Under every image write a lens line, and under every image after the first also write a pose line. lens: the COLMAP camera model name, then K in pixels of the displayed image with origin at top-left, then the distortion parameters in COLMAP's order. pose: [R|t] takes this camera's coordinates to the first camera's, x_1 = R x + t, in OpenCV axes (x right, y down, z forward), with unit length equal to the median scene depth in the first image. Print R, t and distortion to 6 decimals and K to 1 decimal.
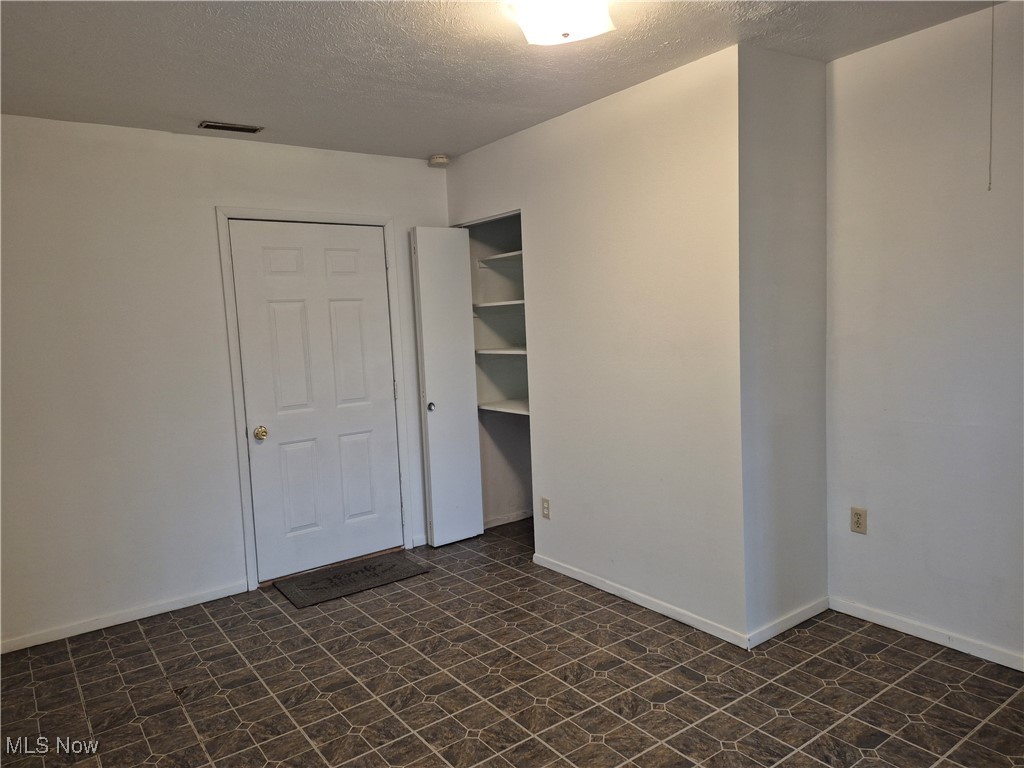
lens RADIAL K [[709.5, 0, 508.5], [0, 709.5, 381.7], [0, 0, 1]] dist [0.094470, -0.095513]
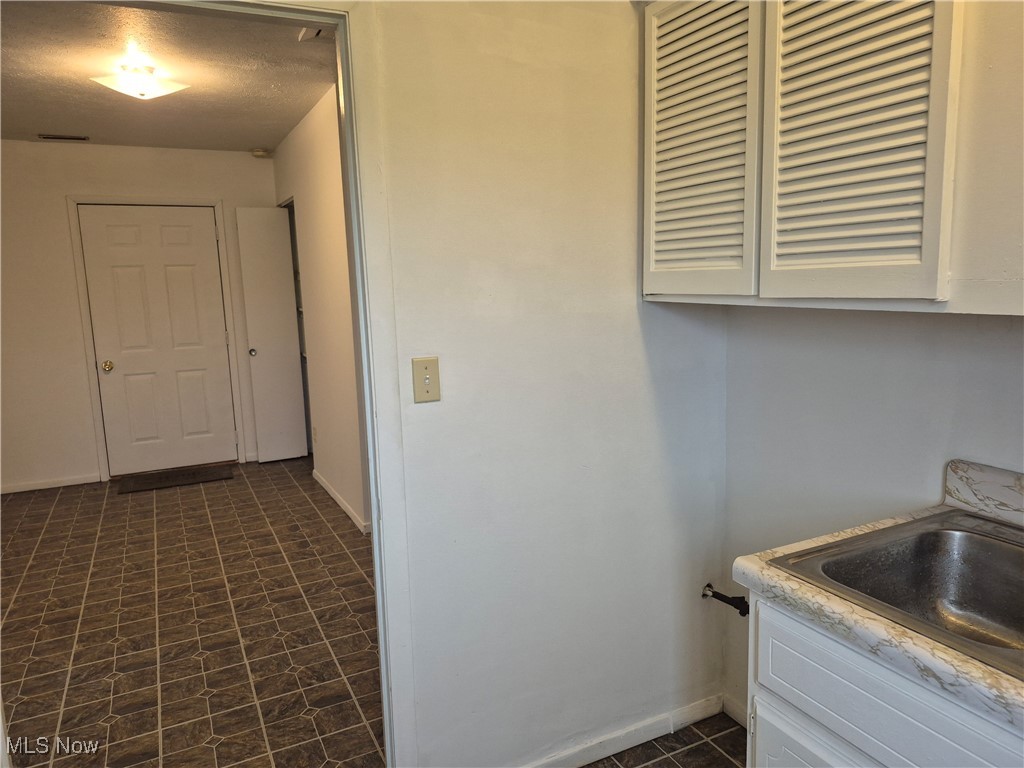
lens RADIAL K [[709.5, 0, 507.0], [0, 709.5, 391.0], [0, 0, 1]] dist [0.094470, -0.095513]
pose [[0.985350, 0.044116, -0.164743, 0.646860], [-0.031686, 0.996502, 0.077332, -0.010705], [0.167578, -0.070979, 0.983300, -0.216928]]
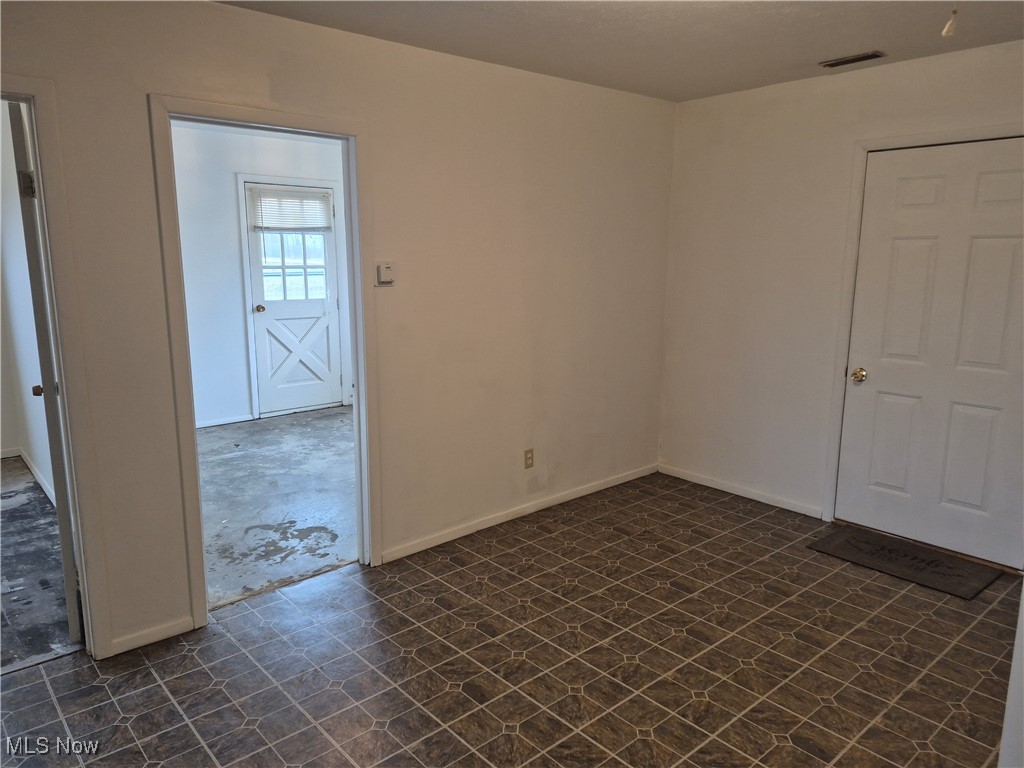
lens RADIAL K [[709.5, 0, 515.4], [0, 709.5, 380.3], [0, 0, 1]] dist [0.094470, -0.095513]
pose [[0.098770, 0.223626, -0.969658, 0.594841], [-0.097315, 0.971922, 0.214236, -0.091344], [0.990341, 0.073202, 0.117758, 0.444067]]
